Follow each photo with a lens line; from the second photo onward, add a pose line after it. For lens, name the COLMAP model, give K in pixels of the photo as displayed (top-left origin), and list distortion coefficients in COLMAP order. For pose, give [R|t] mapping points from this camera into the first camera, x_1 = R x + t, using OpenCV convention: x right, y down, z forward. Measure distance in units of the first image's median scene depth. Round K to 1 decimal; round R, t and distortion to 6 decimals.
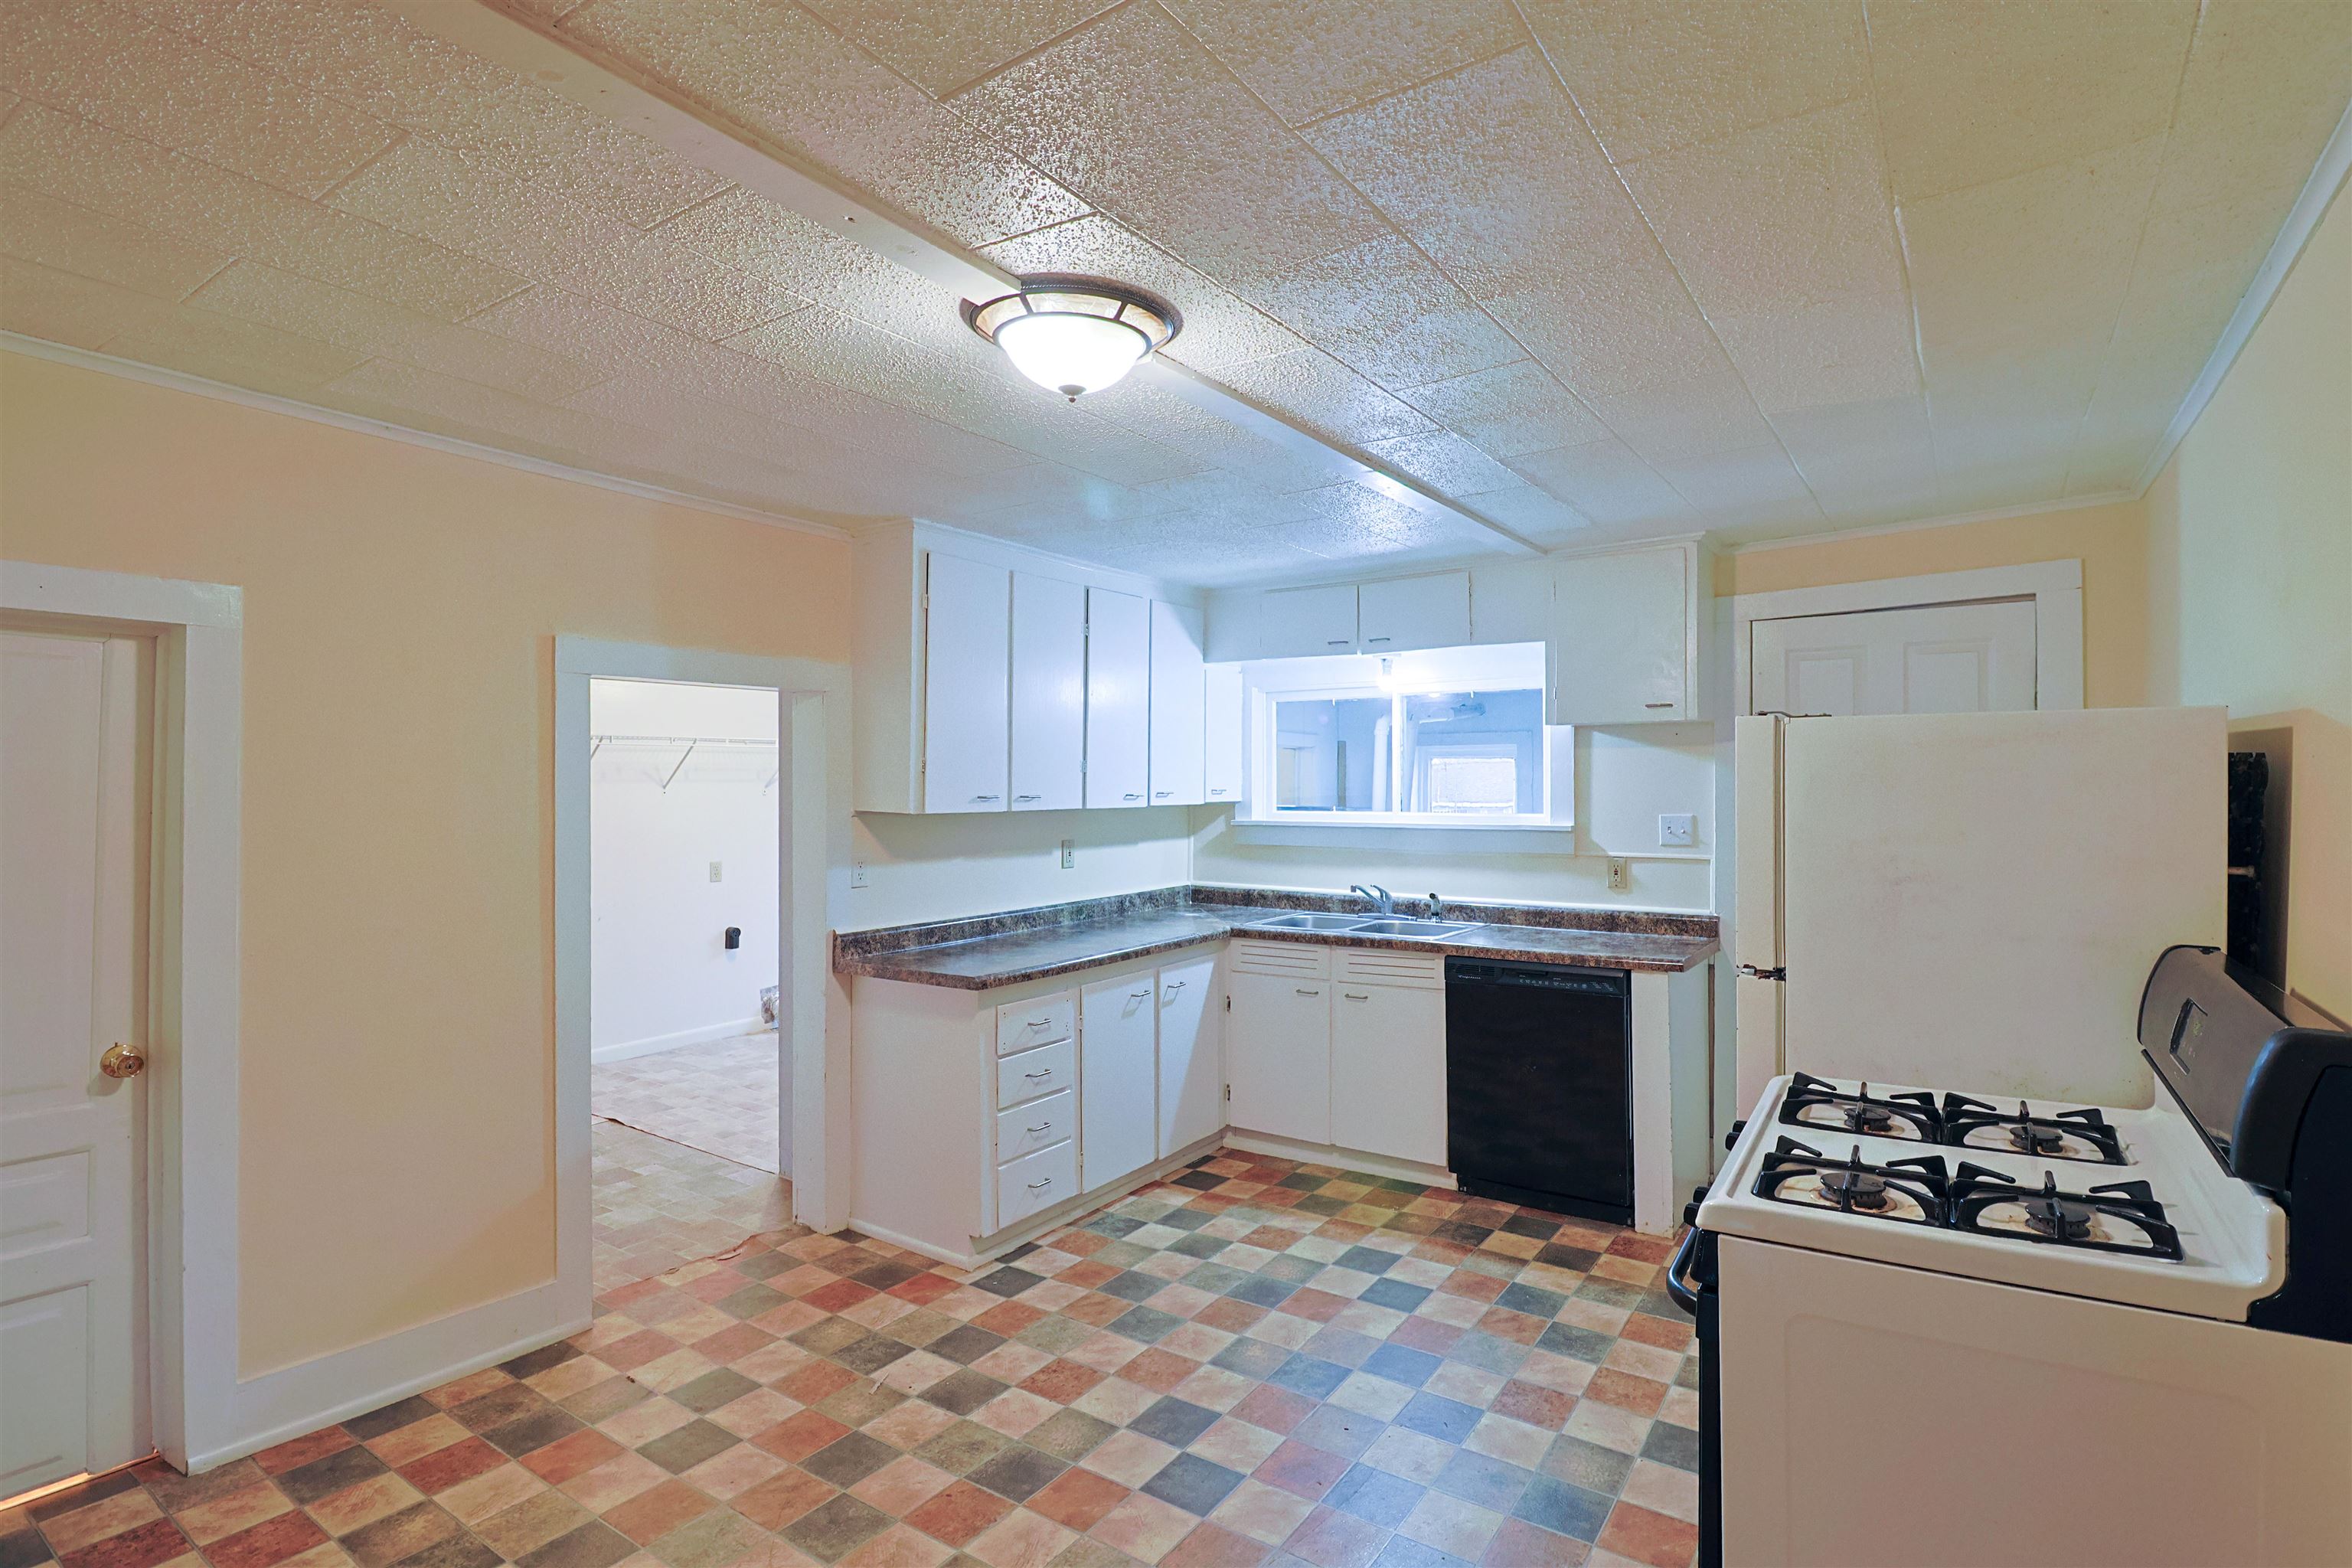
lens RADIAL K [[1156.8, 0, 1176.0], [0, 1156.8, 784.0], [0, 0, 1]] dist [-0.000956, -0.000486]
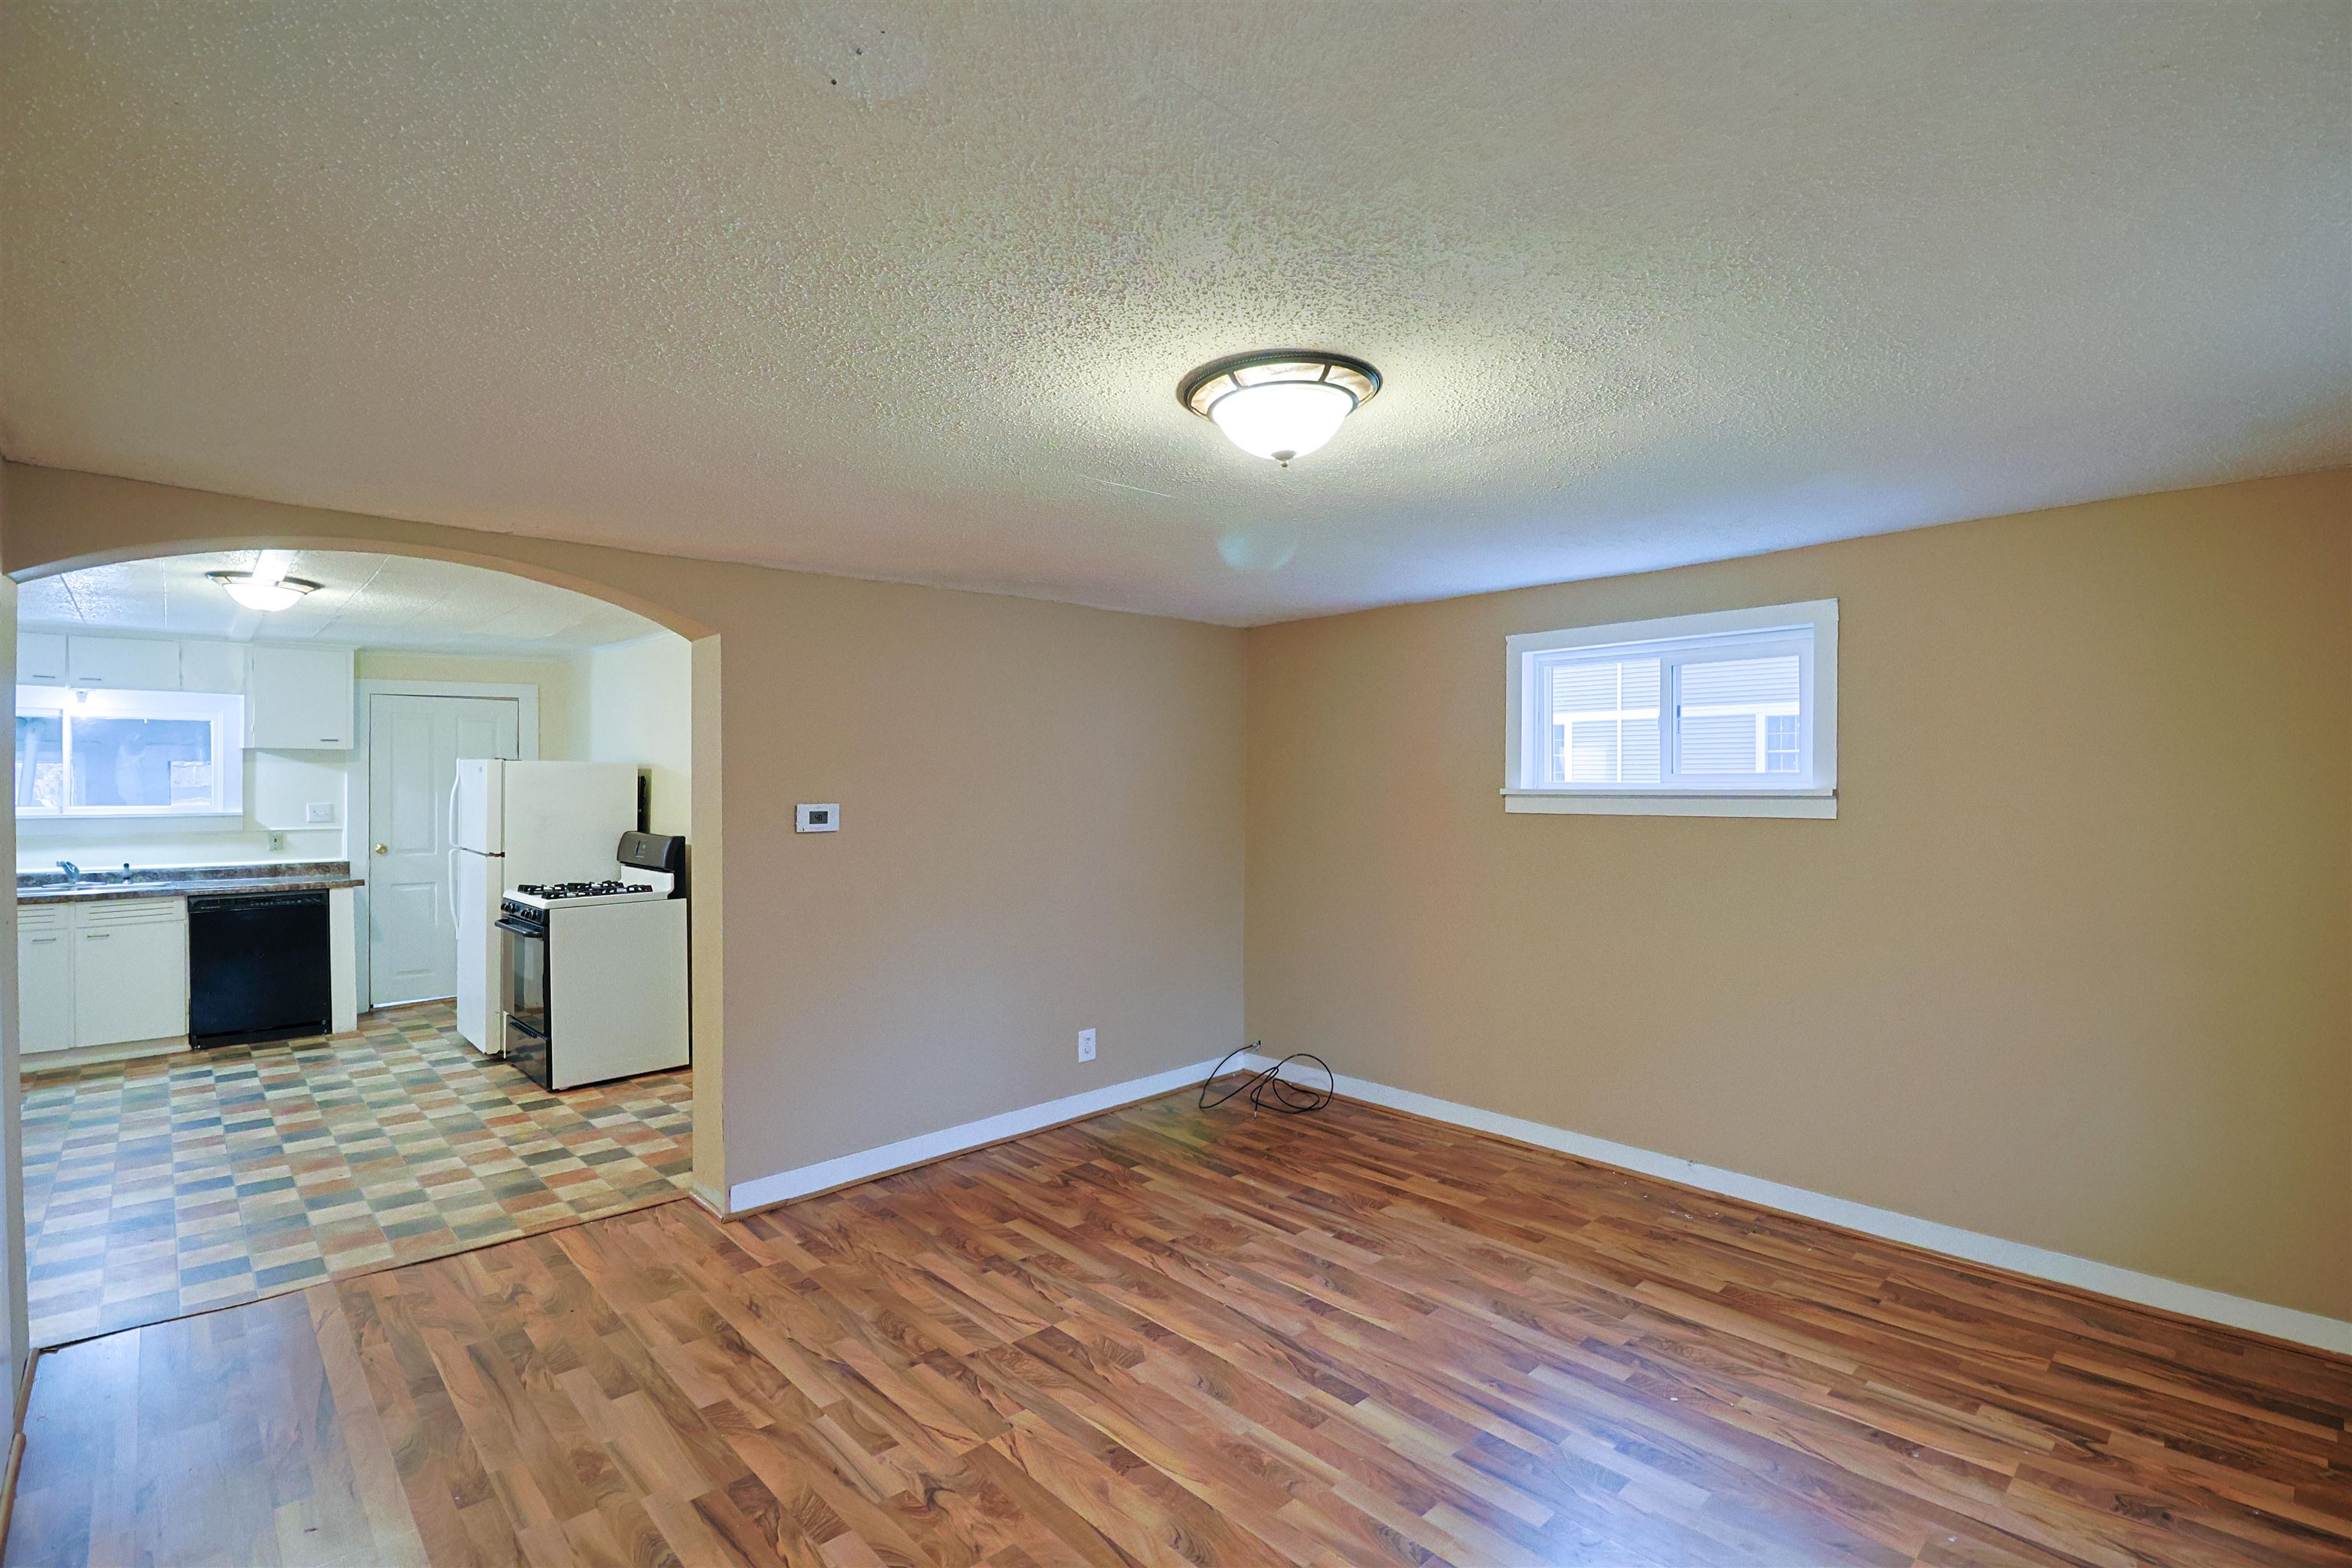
lens RADIAL K [[1156.8, 0, 1176.0], [0, 1156.8, 784.0], [0, 0, 1]] dist [-0.000956, -0.000486]
pose [[0.235979, 0.001285, 0.971757, -0.937986], [0.003570, 0.999991, -0.002190, 0.006634], [-0.971752, 0.003986, 0.235972, -0.628809]]
